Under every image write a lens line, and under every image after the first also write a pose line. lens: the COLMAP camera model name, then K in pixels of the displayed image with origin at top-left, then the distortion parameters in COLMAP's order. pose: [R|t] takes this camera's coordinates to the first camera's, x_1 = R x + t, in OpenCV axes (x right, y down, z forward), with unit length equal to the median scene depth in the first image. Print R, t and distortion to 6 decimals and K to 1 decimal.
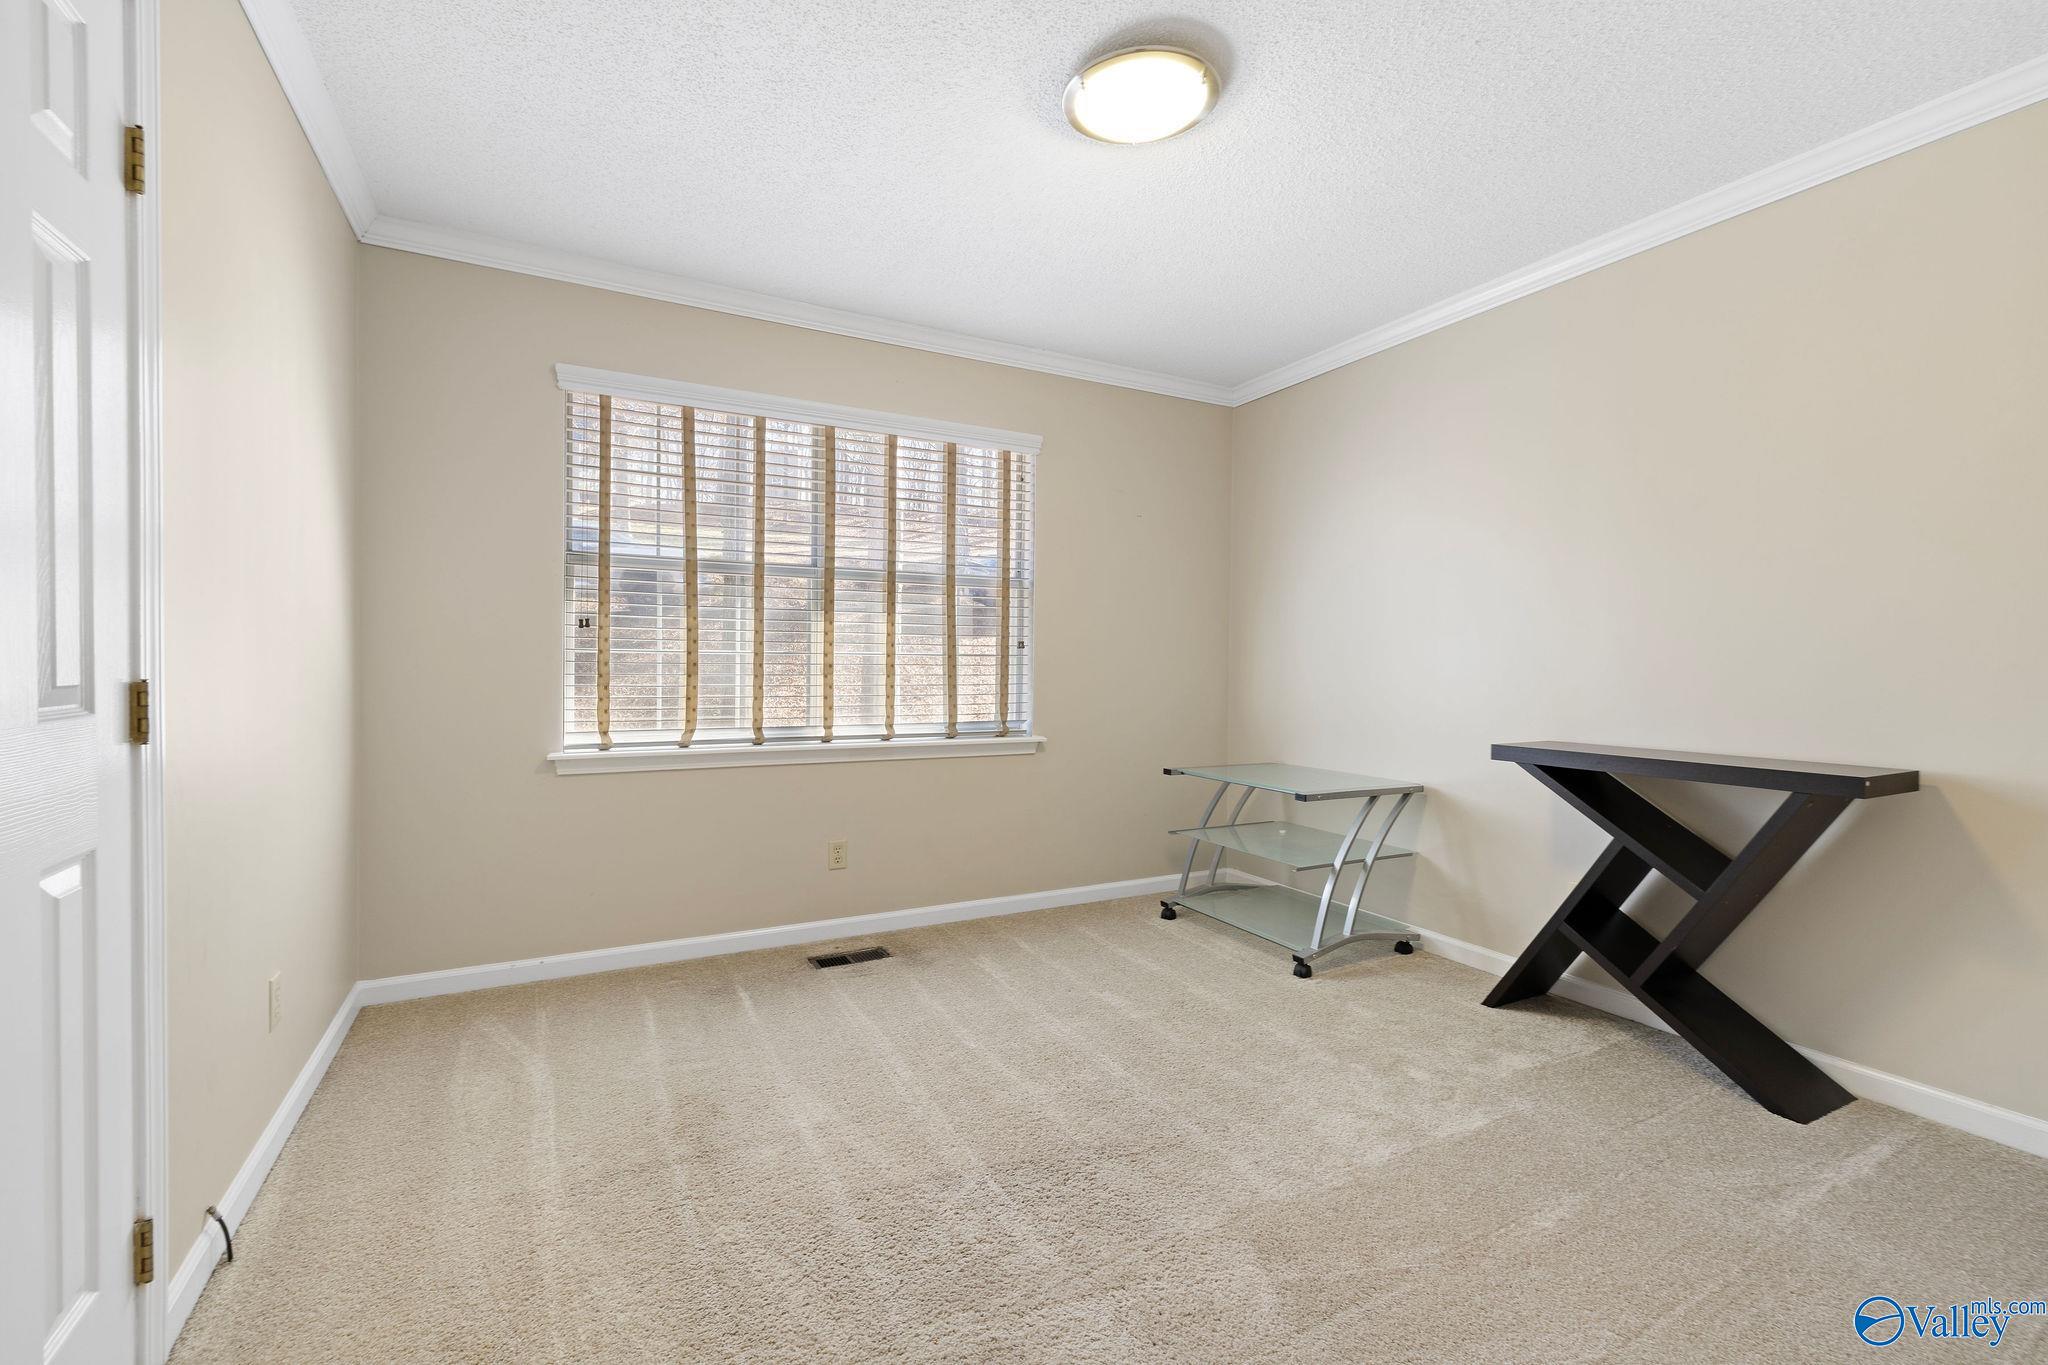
lens RADIAL K [[864.3, 0, 1026.5], [0, 864.3, 677.1], [0, 0, 1]] dist [-0.002038, -0.000279]
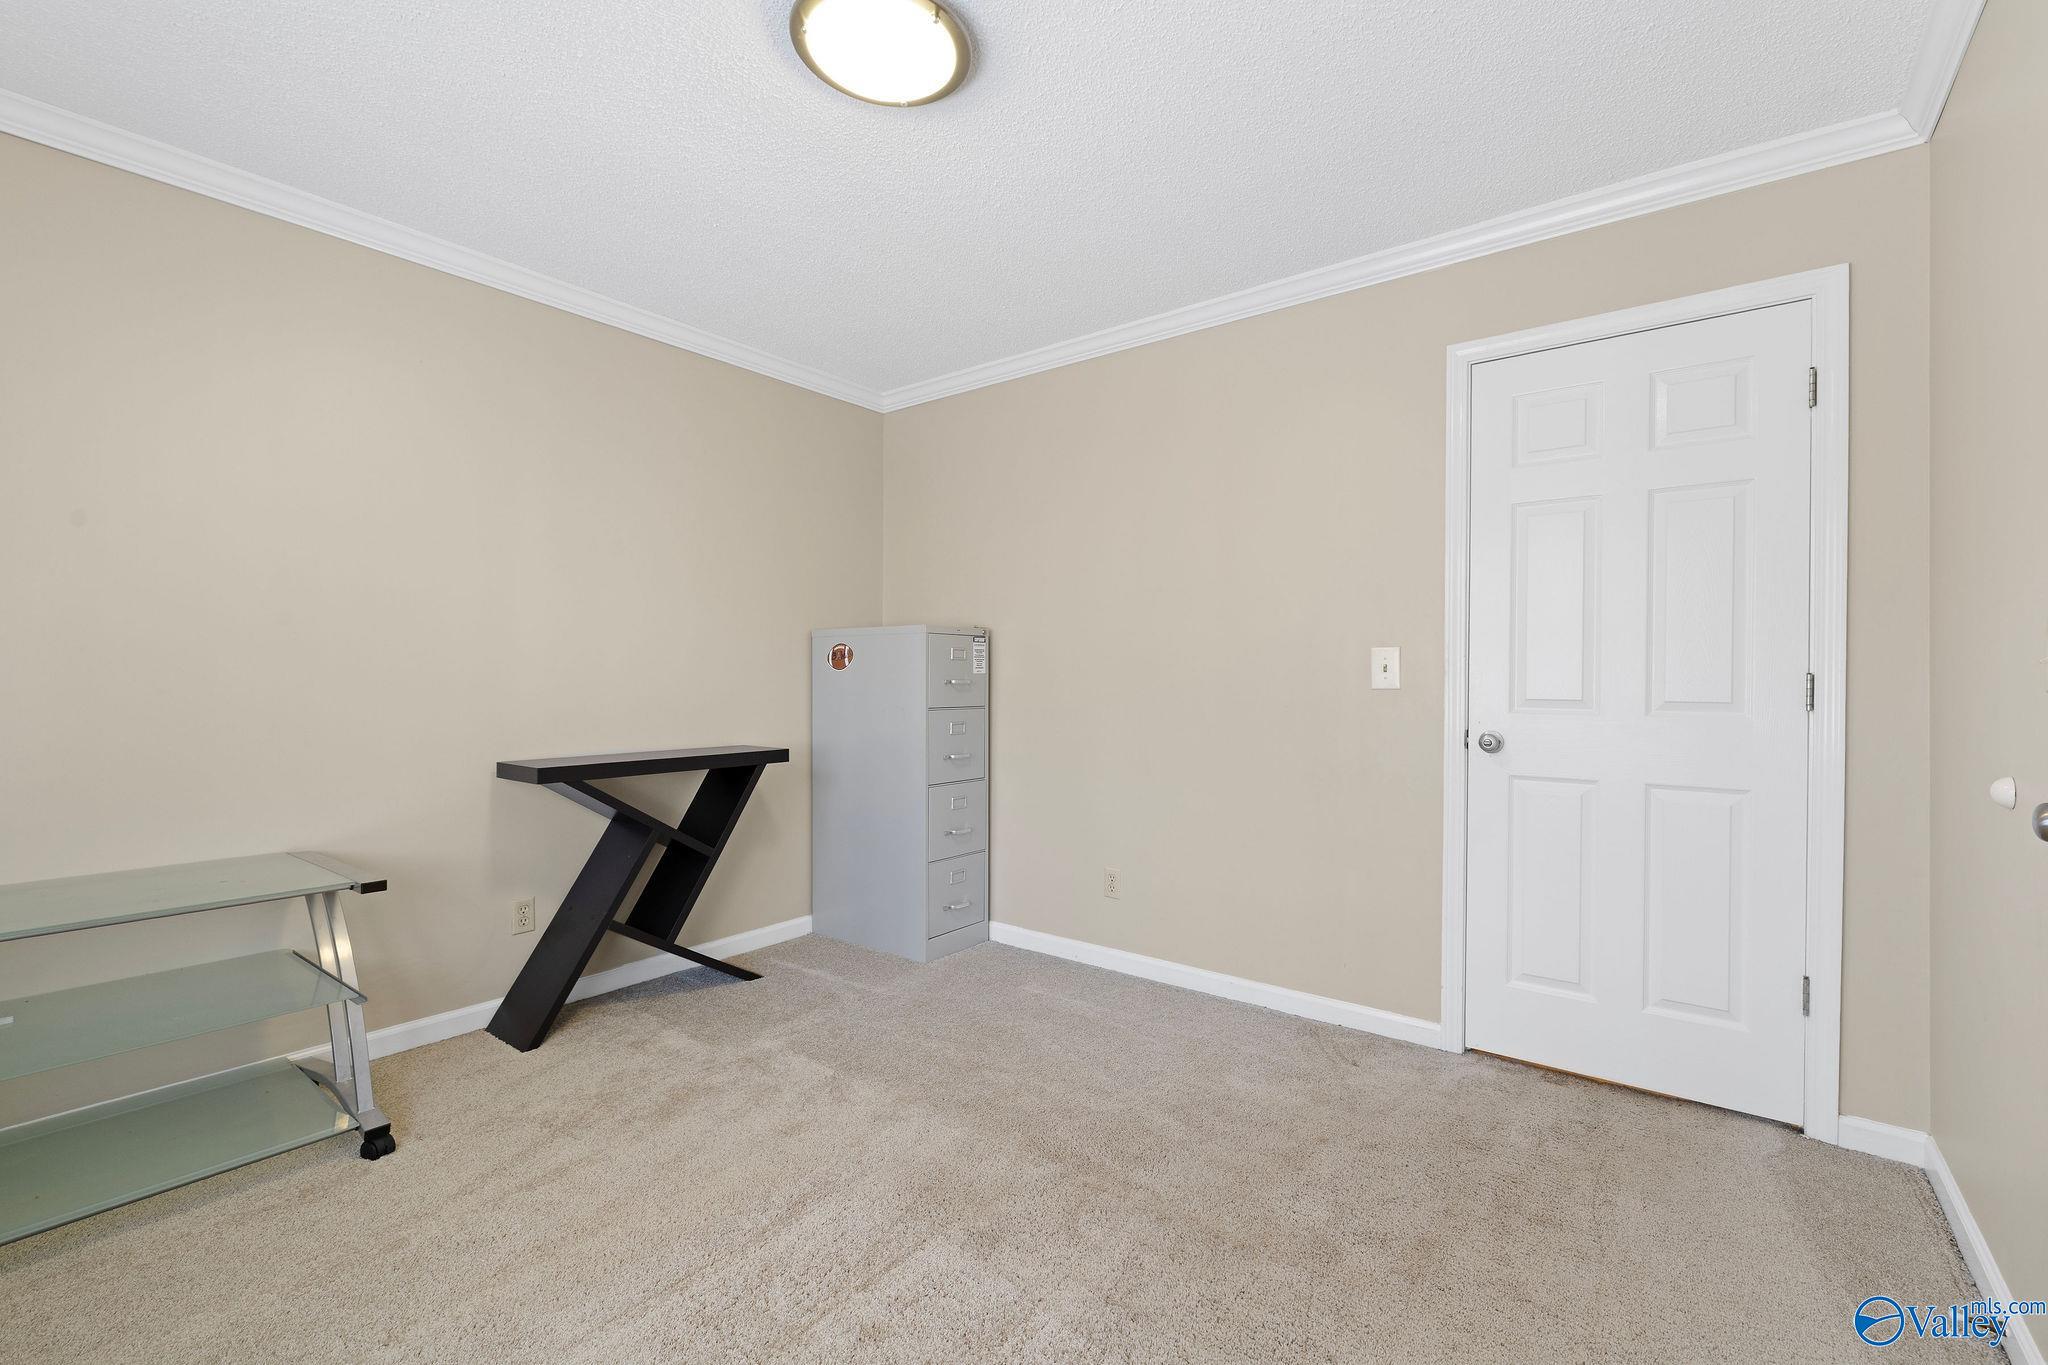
lens RADIAL K [[871.9, 0, 1022.2], [0, 871.9, 687.7], [0, 0, 1]] dist [0.001339, 0.000154]
pose [[-0.405629, -0.023013, 0.913748, -0.383977], [0.008726, 0.999540, 0.029048, -0.024338], [-0.913996, 0.019756, -0.405241, 0.640094]]
